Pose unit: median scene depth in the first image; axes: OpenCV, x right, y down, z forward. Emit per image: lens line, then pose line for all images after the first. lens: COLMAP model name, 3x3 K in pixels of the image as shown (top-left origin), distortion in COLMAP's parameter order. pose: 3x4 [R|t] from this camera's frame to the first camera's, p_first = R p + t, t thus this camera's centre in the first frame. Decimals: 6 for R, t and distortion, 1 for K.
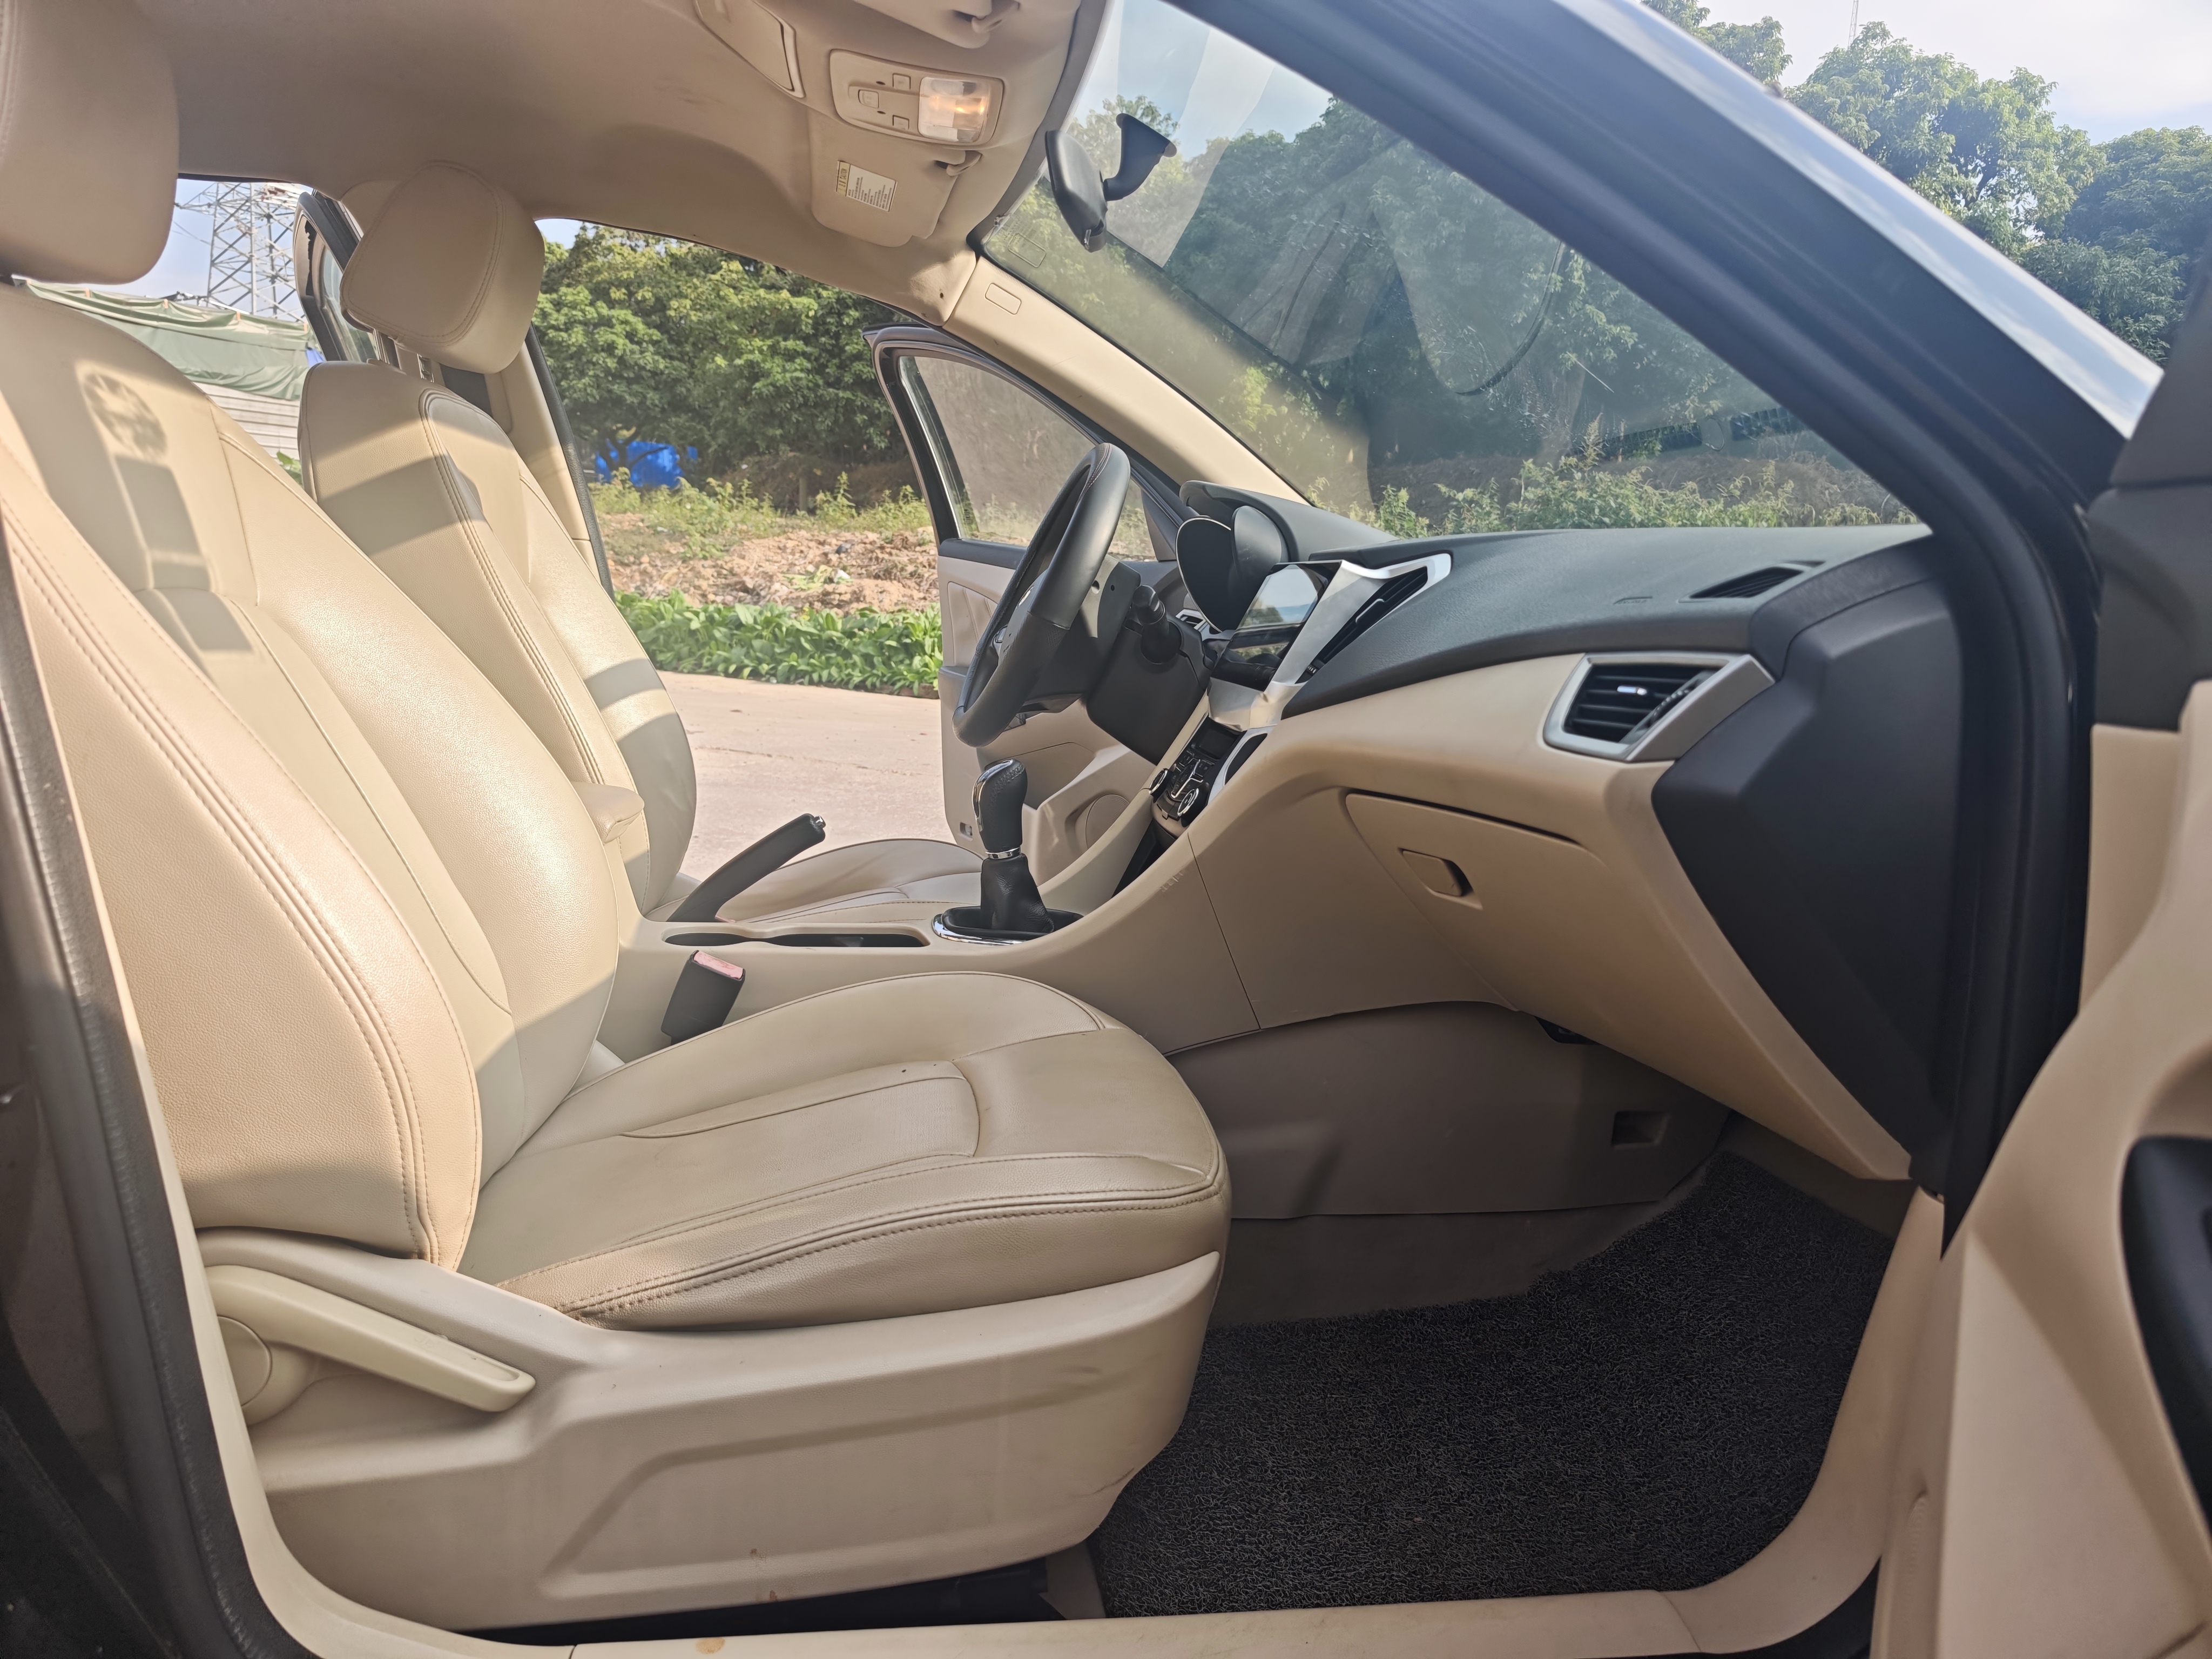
lens RADIAL K [[1491.1, 0, 1110.3], [0, 1491.1, 804.3], [0, 0, 1]] dist [0.075385, -0.053124]
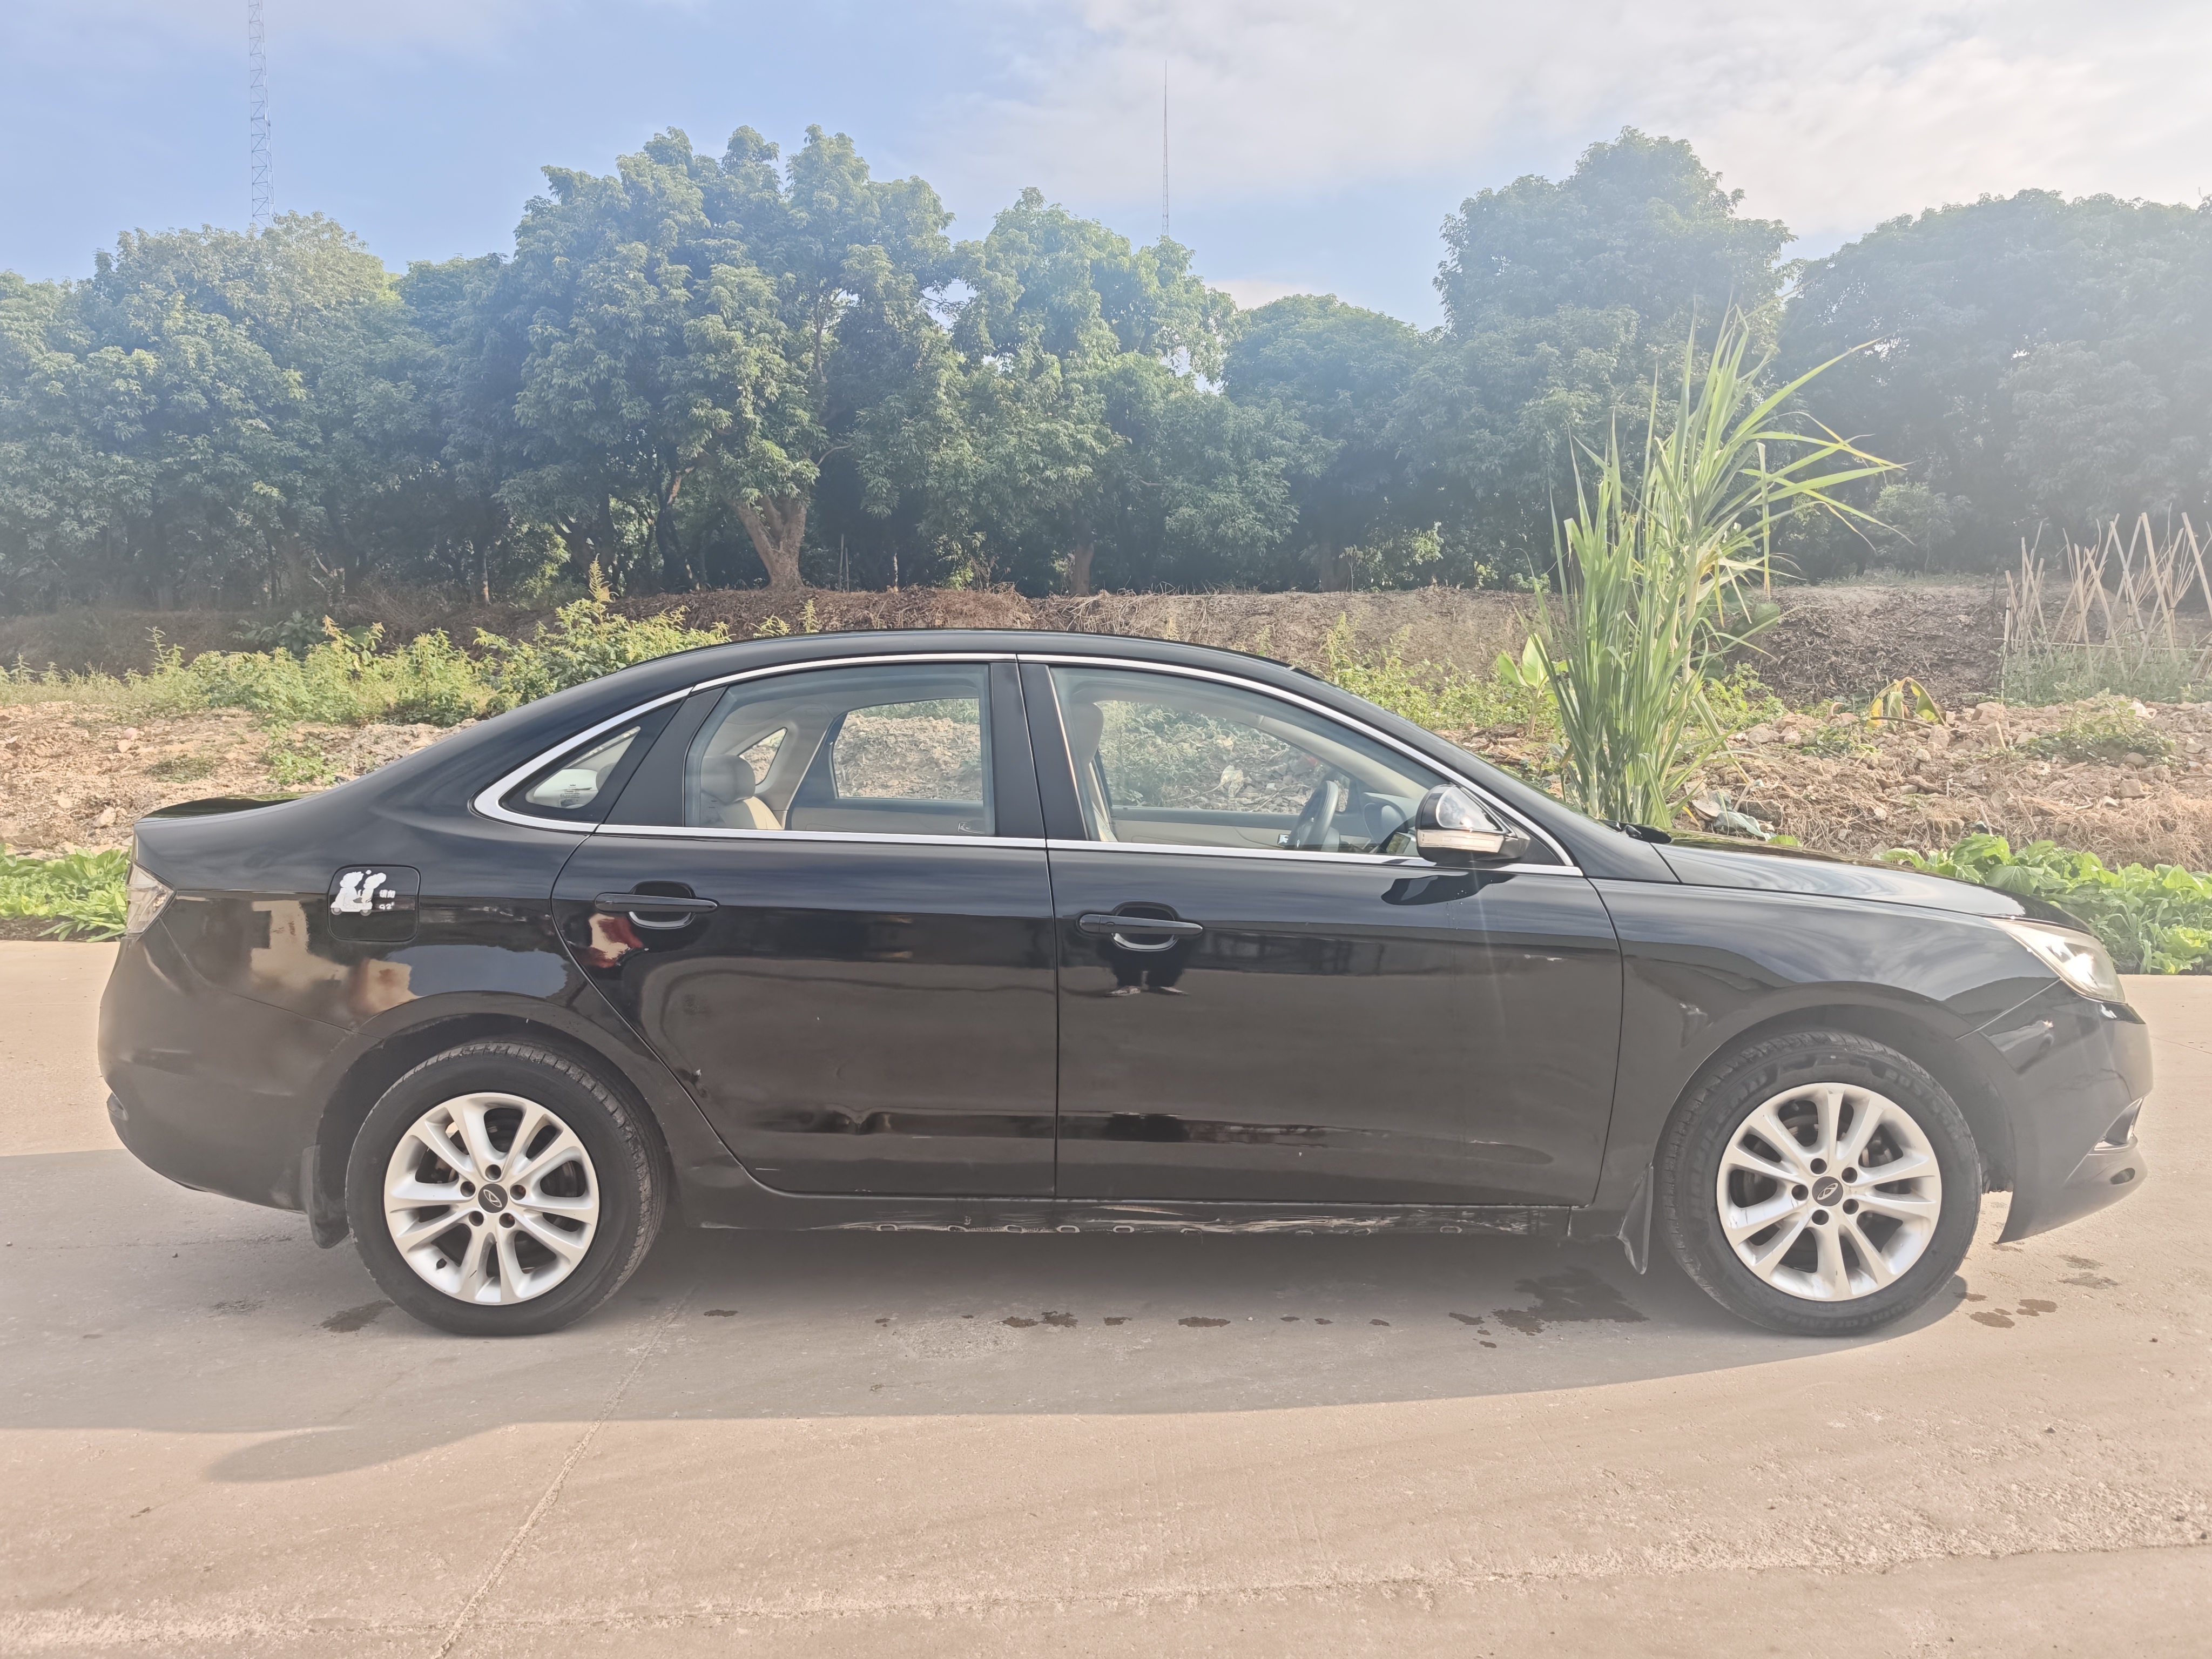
lens RADIAL K [[1538.8, 0, 1110.0], [0, 1538.8, 816.7], [0, 0, 1]] dist [-0.003429, 0.005317]
pose [[0.945866, -0.073219, 0.316190, 0.225532], [0.096691, 0.993554, -0.059171, -0.007003], [-0.309819, 0.086541, 0.946849, 0.003099]]
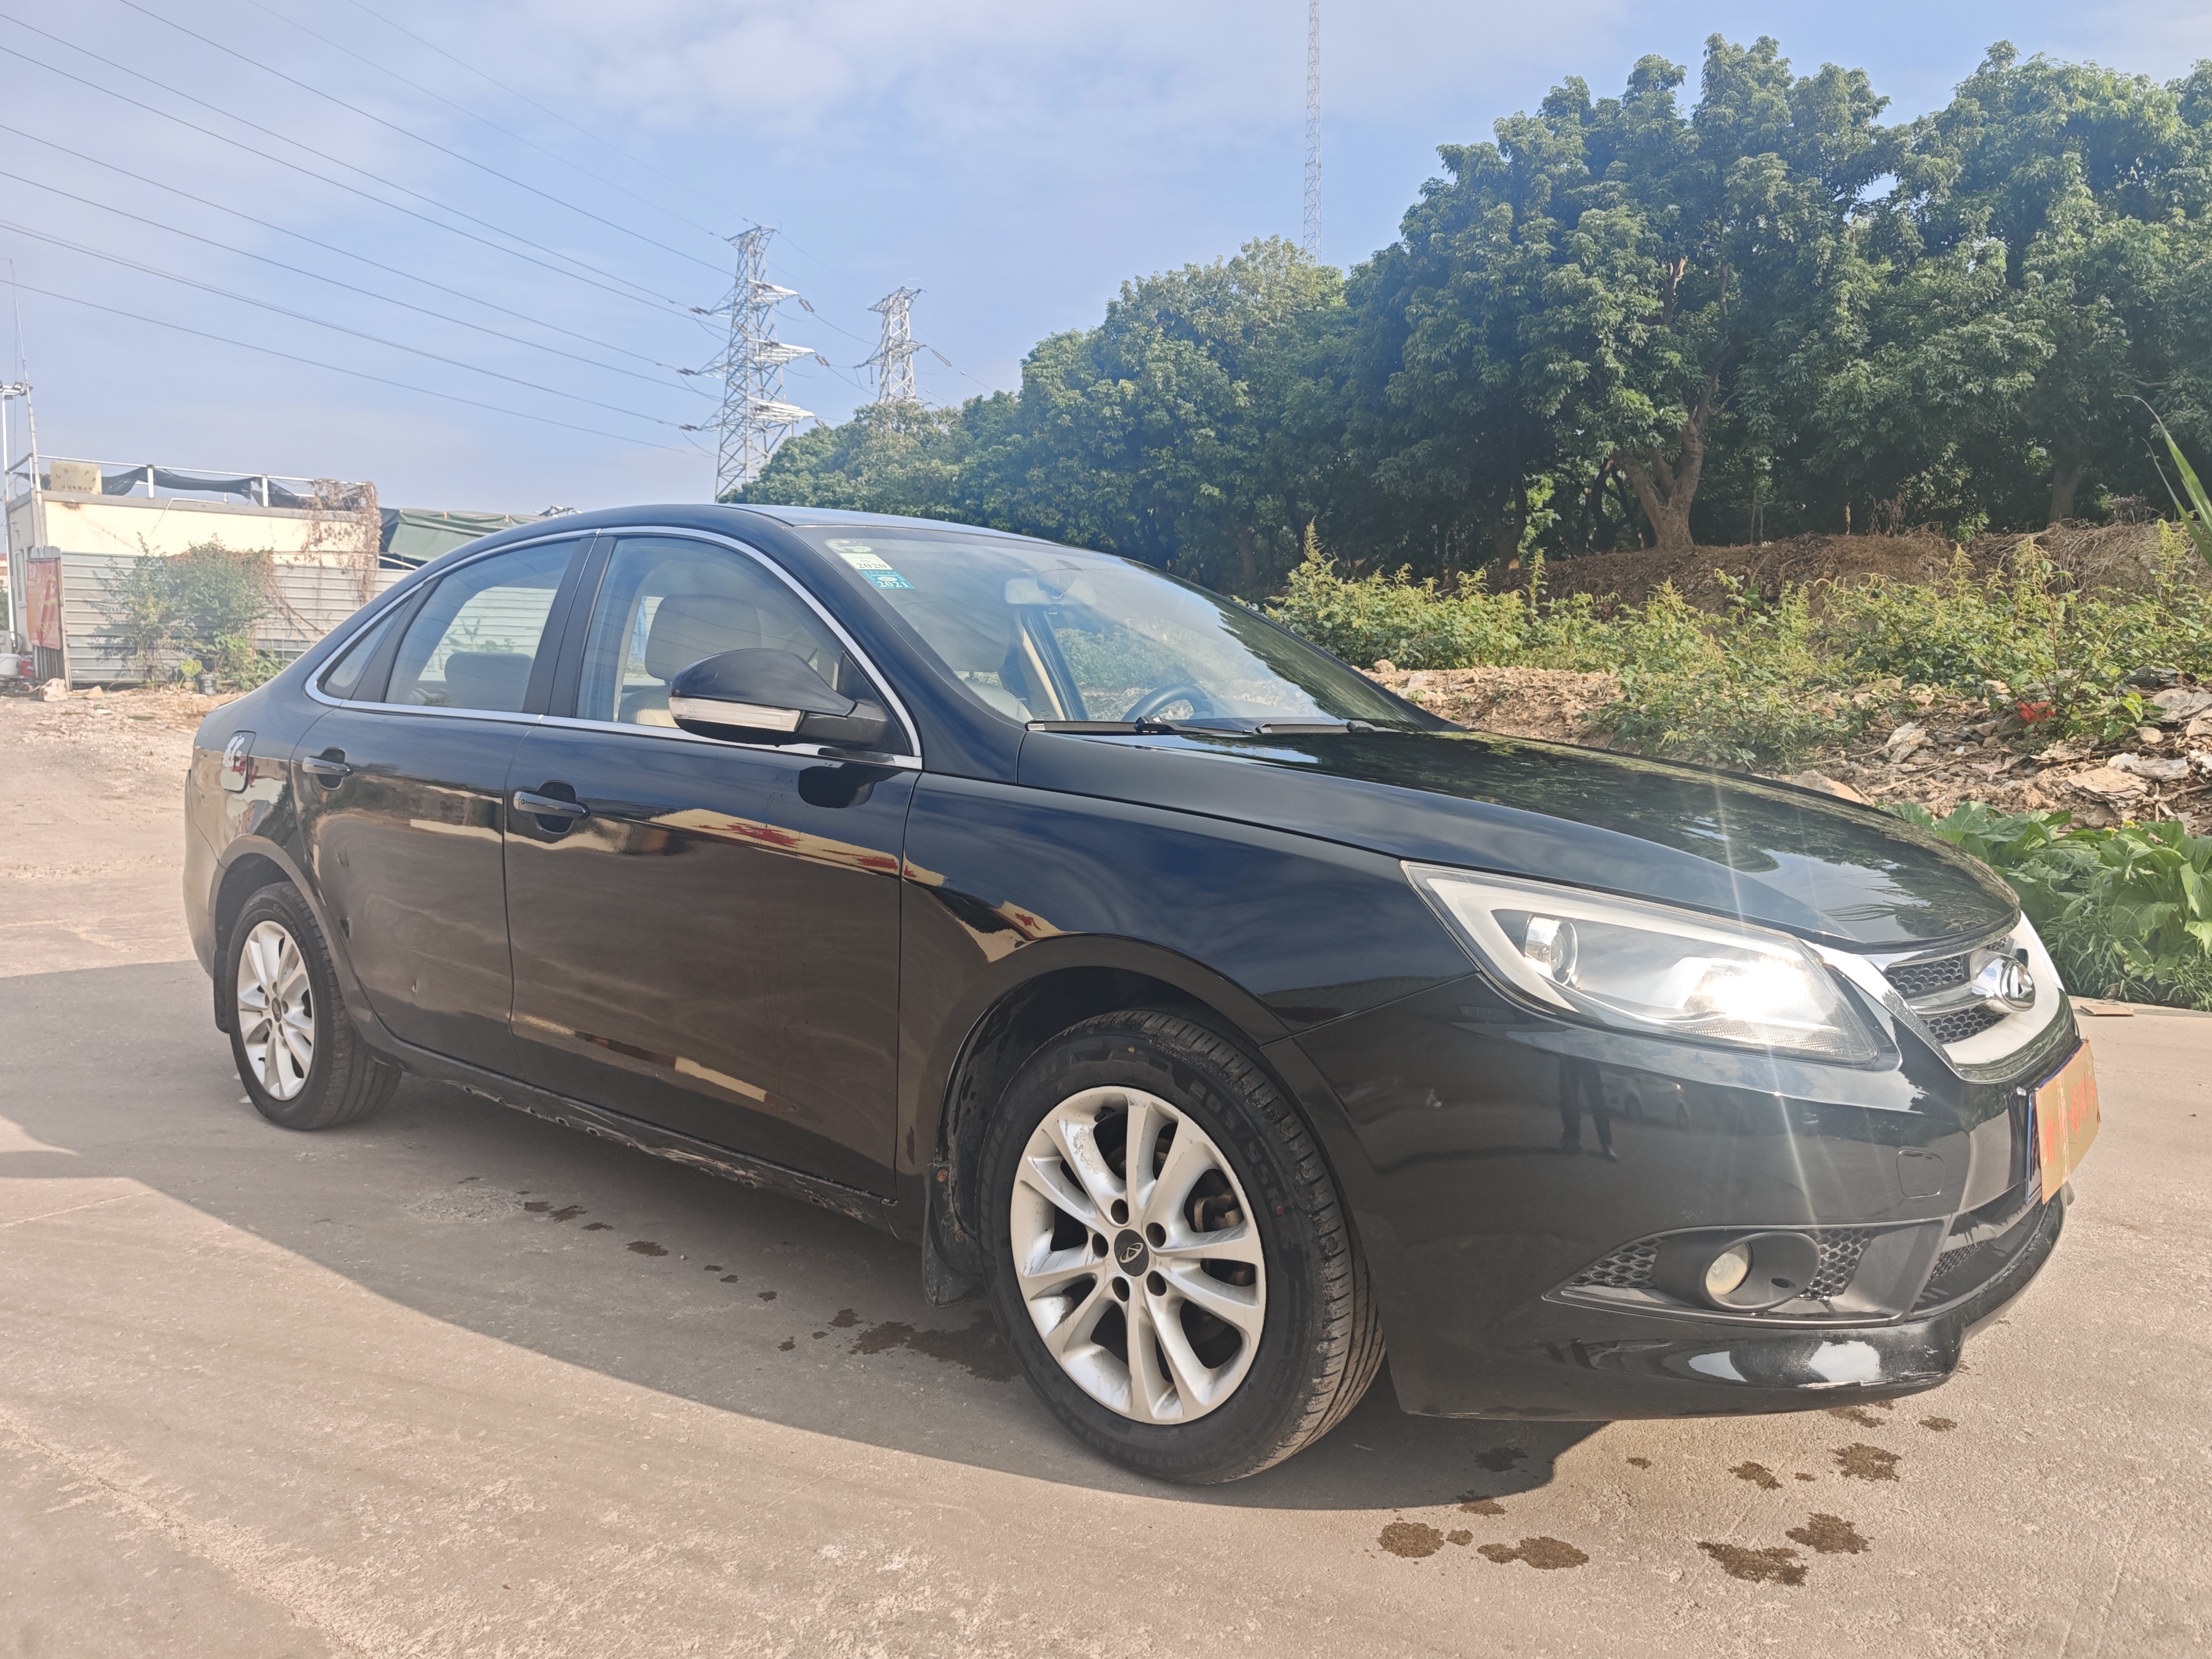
lens RADIAL K [[1537.0, 0, 1106.0], [0, 1537.0, 829.5], [0, 0, 1]] dist [-0.006382, -0.005248]
pose [[0.936772, -0.024487, -0.349082, 0.392236], [-0.001849, 0.997188, -0.074912, 0.009723], [0.349935, 0.070821, 0.934093, 0.036380]]
